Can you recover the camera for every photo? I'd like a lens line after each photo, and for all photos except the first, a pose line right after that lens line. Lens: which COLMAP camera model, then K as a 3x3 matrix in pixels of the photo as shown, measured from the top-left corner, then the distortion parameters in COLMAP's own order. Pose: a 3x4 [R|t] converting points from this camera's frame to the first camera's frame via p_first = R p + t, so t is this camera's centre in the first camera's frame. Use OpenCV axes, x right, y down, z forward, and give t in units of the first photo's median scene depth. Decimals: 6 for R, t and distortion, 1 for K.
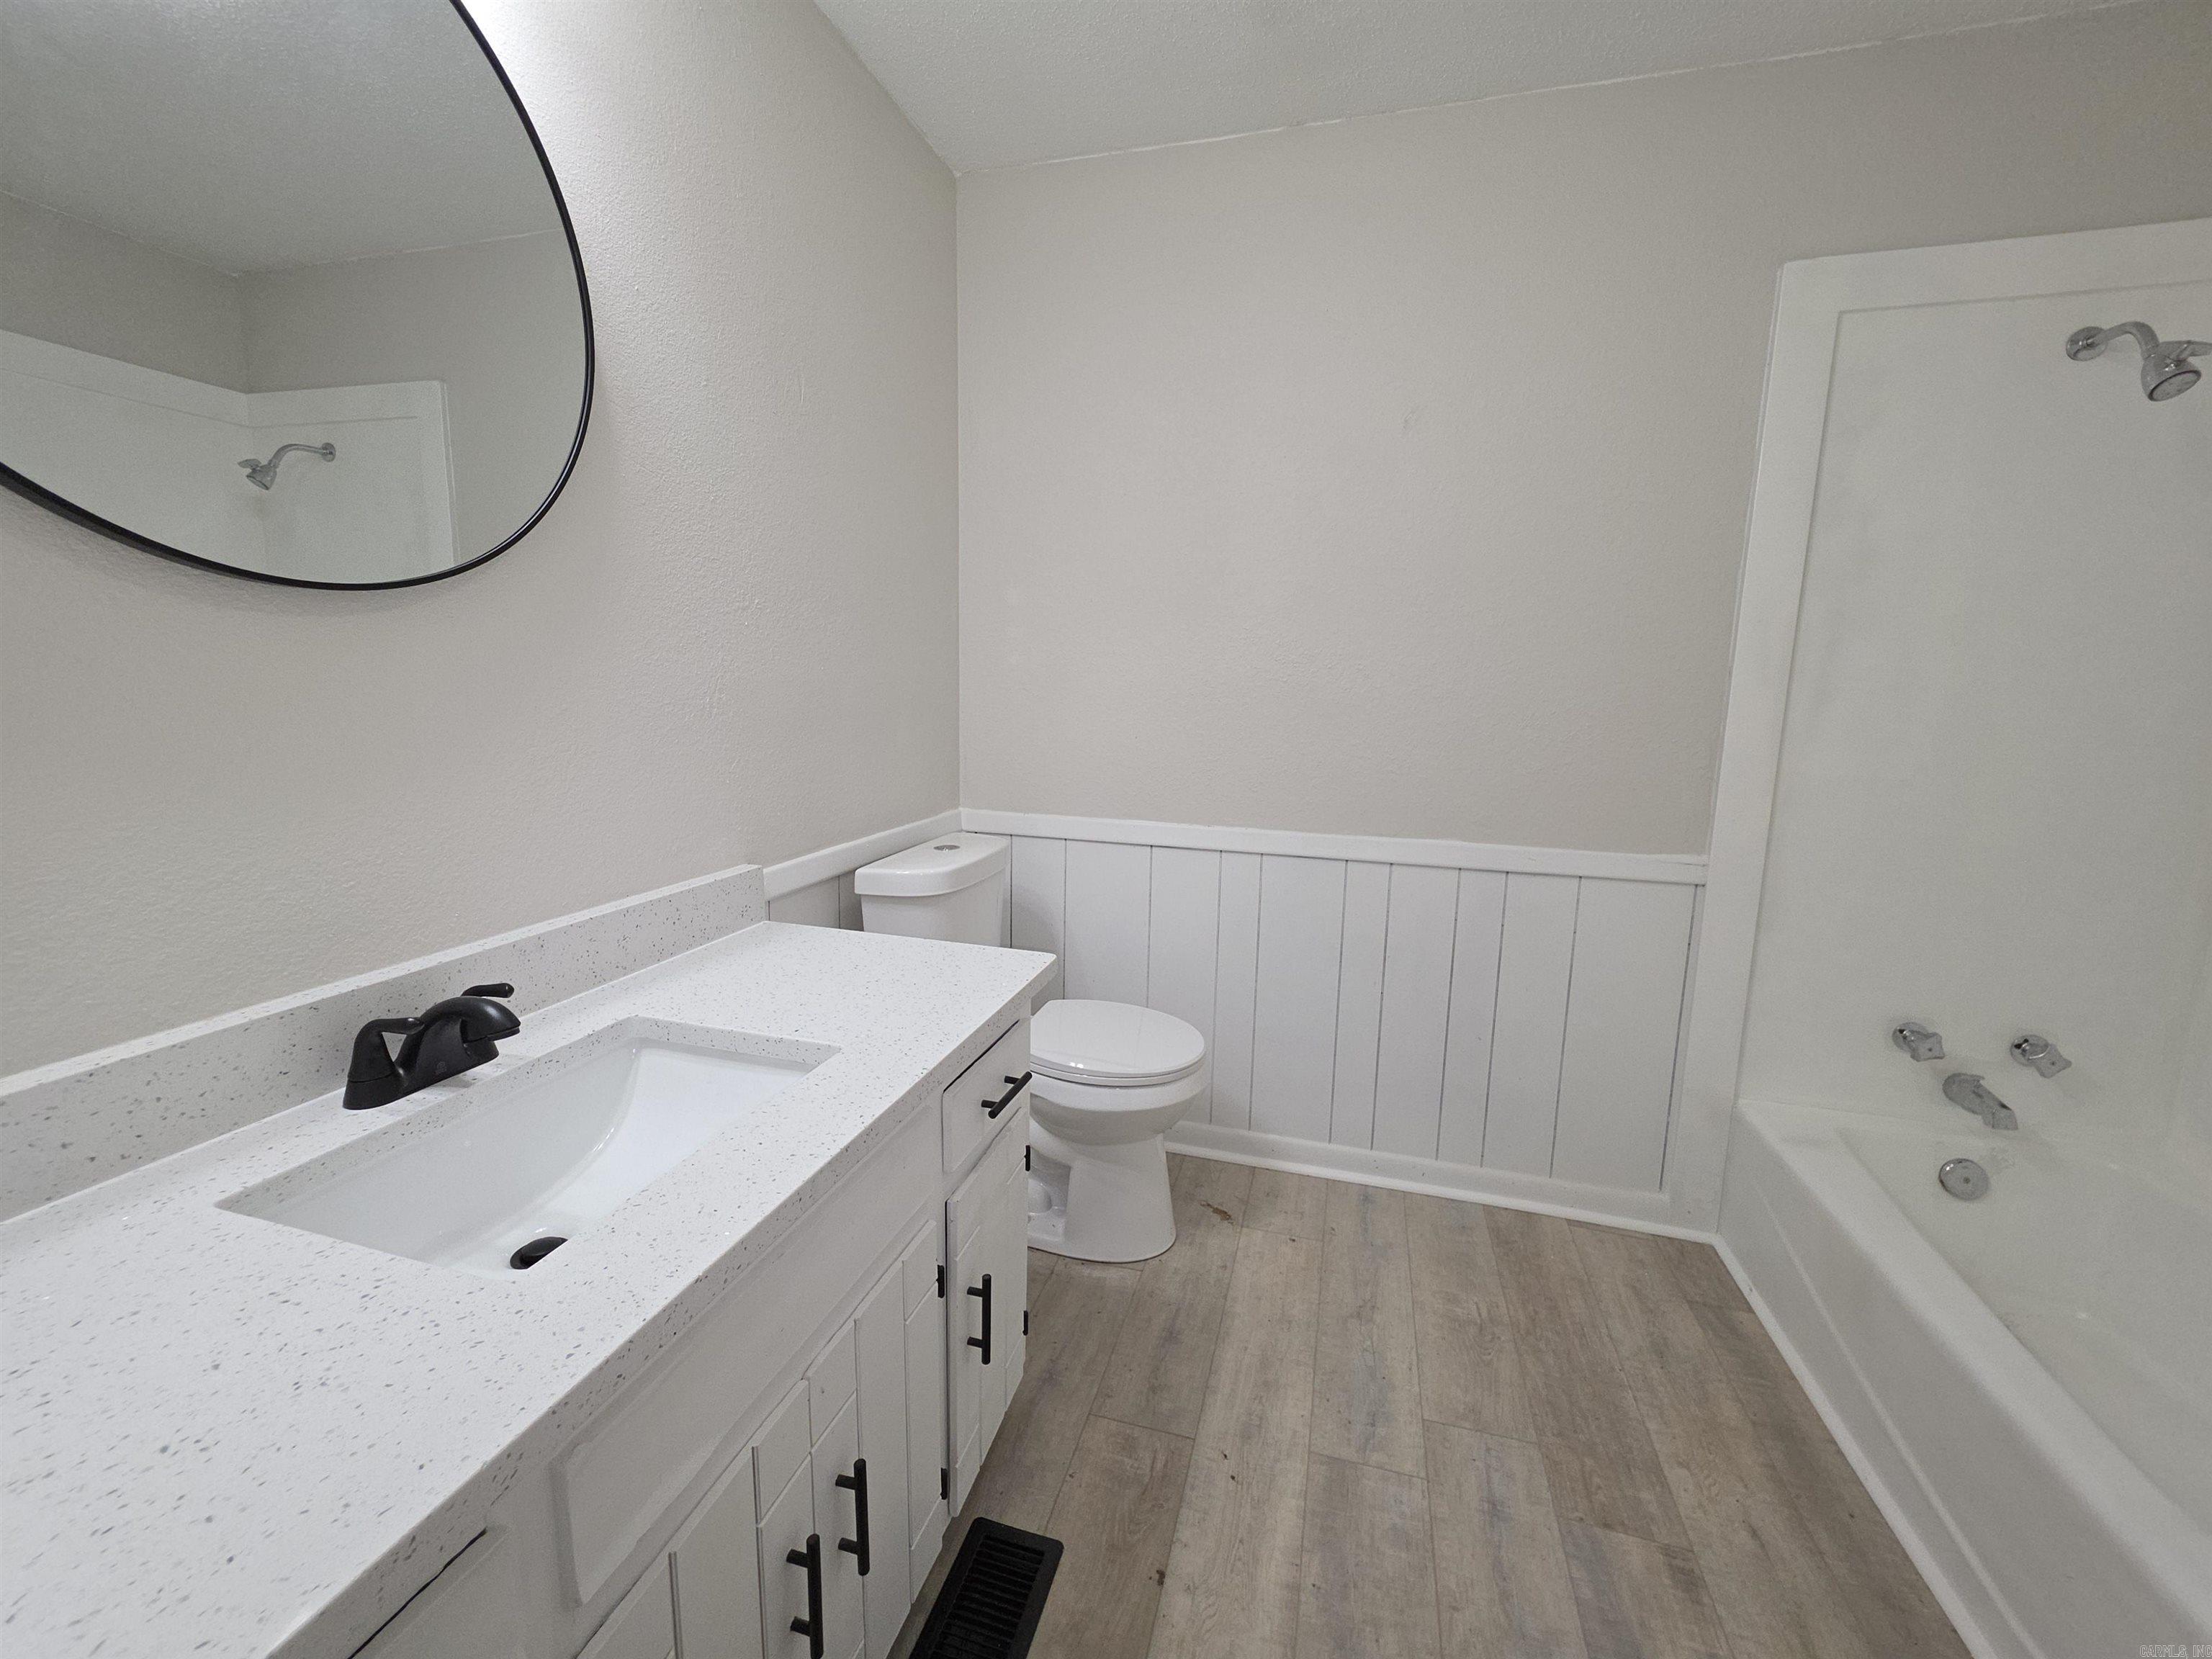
lens RADIAL K [[877.0, 0, 1113.3], [0, 877.0, 817.6], [0, 0, 1]] dist [0.007143, -0.002966]
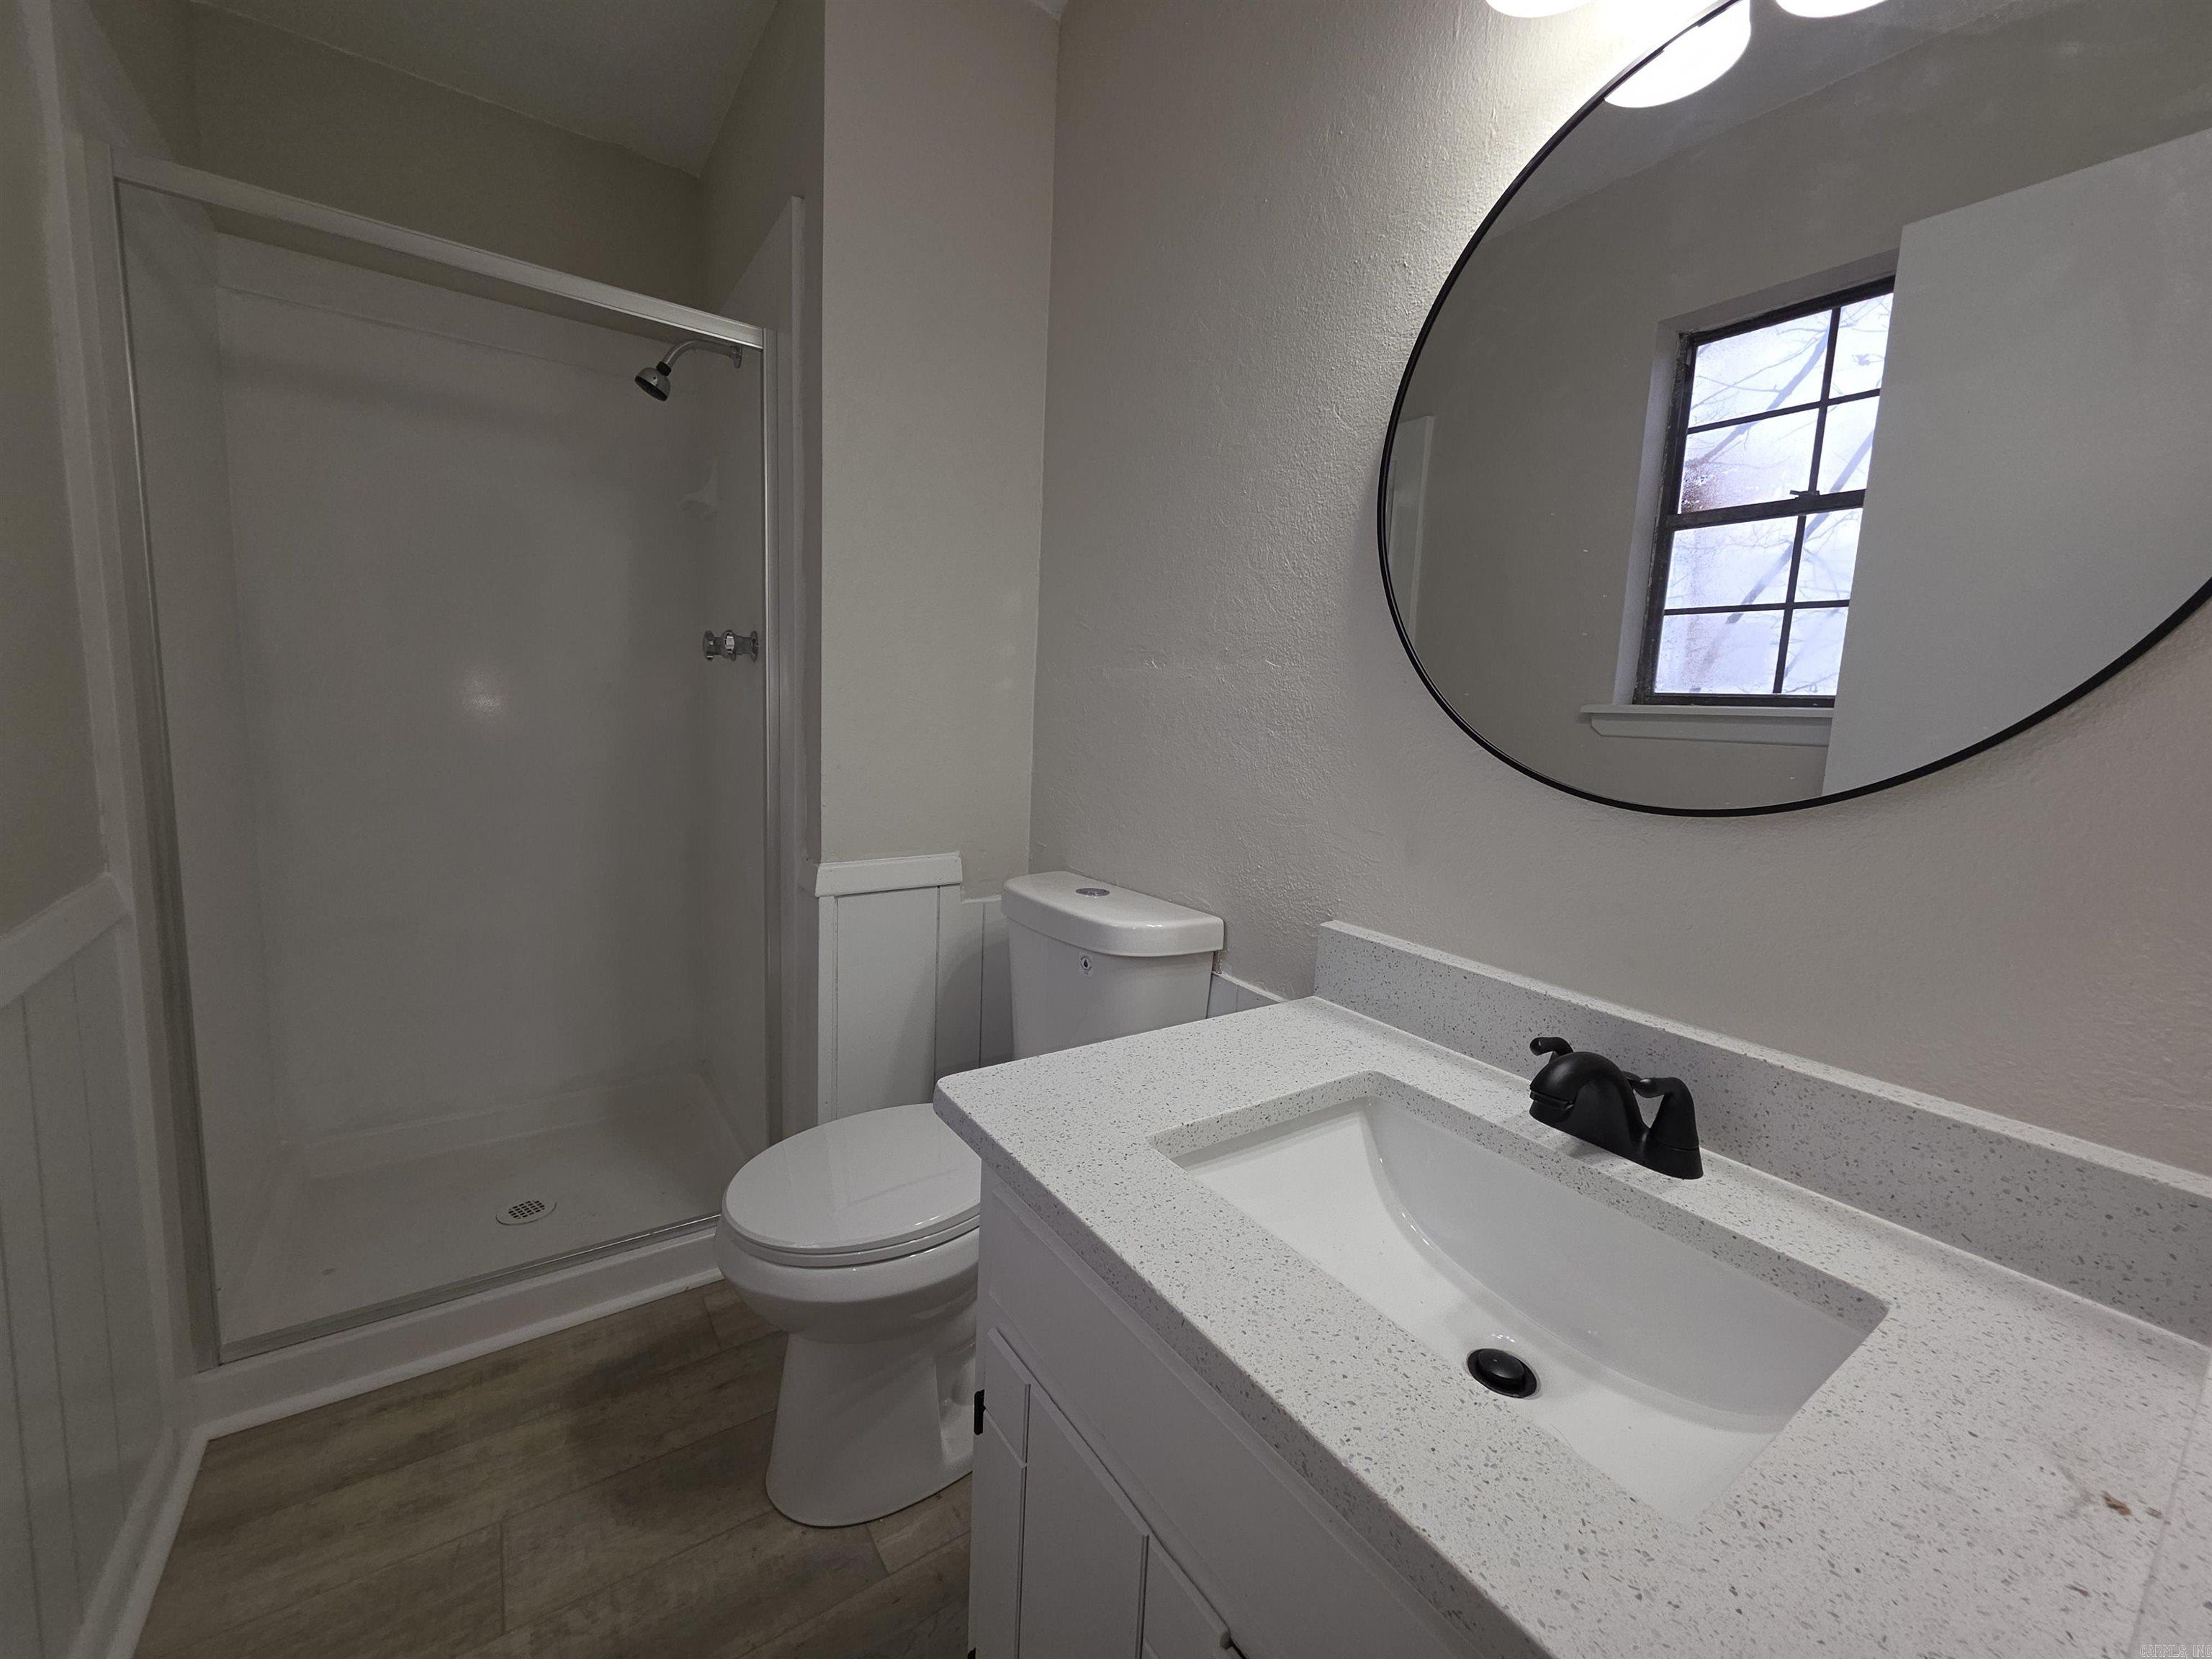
lens RADIAL K [[877.0, 0, 1113.3], [0, 877.0, 817.6], [0, 0, 1]] dist [0.007143, -0.002966]
pose [[-0.627571, 0.056769, -0.776487, 0.176551], [-0.174362, 0.961757, 0.211237, -0.105643], [0.758783, 0.267956, -0.593673, 1.055151]]
